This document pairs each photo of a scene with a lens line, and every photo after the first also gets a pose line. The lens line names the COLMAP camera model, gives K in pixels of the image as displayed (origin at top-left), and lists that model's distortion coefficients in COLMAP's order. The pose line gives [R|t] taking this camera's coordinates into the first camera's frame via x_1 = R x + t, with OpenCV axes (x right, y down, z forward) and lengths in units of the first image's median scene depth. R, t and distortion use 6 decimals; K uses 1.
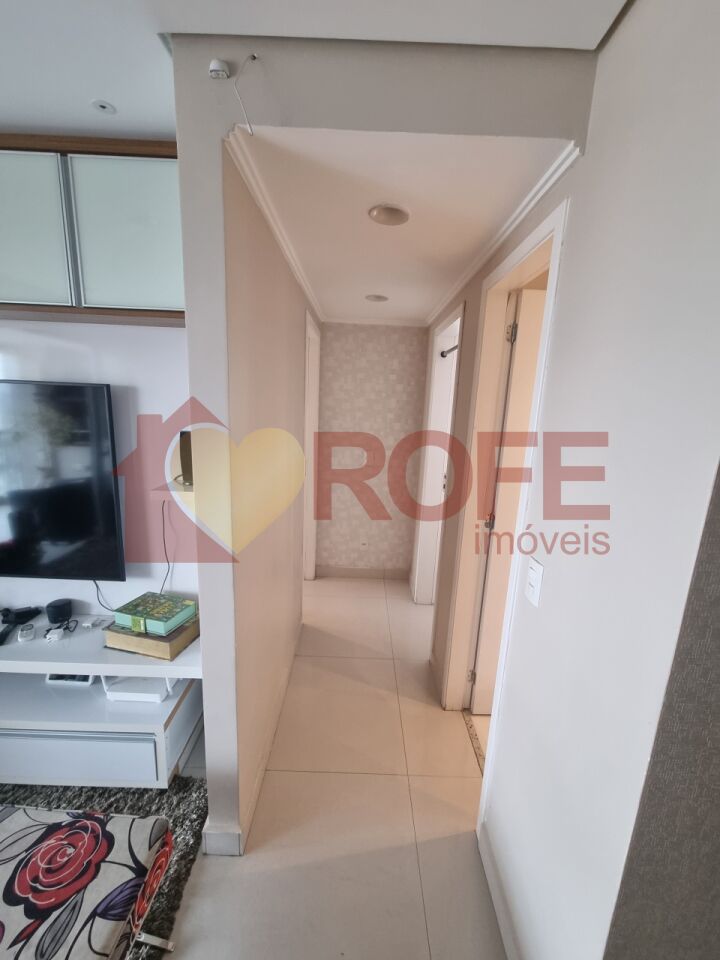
lens RADIAL K [[391.4, 0, 360.2], [0, 391.4, 483.0], [0, 0, 1]] dist [0.001208, 0.000306]
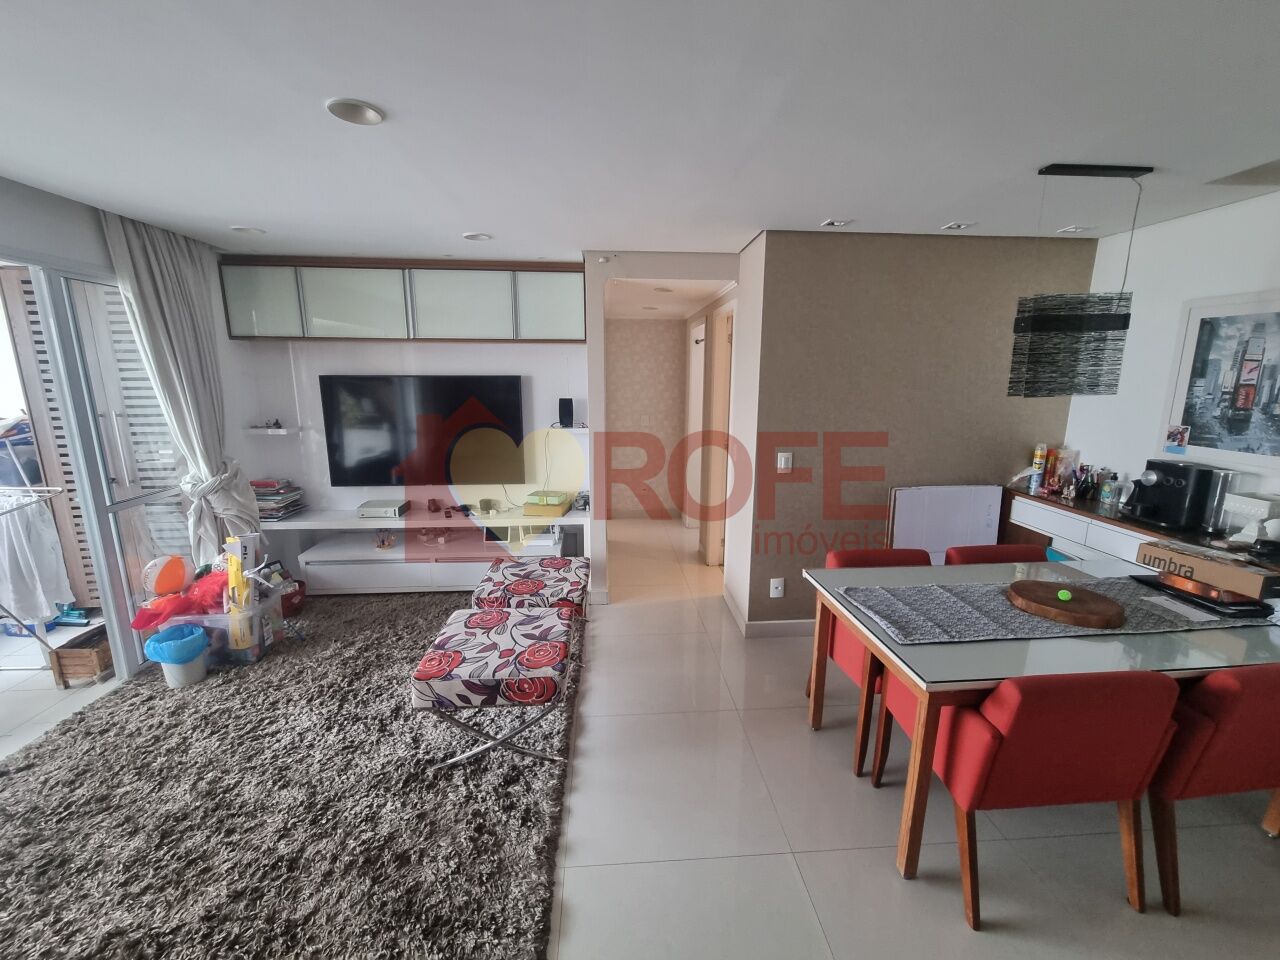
lens RADIAL K [[521.8, 0, 640.9], [0, 521.8, 480.1], [0, 0, 1]] dist [0.001208, 0.000306]
pose [[0.996663, -0.053202, 0.061902, -0.155265], [0.053114, 0.998584, 0.003078, 0.179793], [-0.061978, 0.000220, 0.998078, -1.014322]]
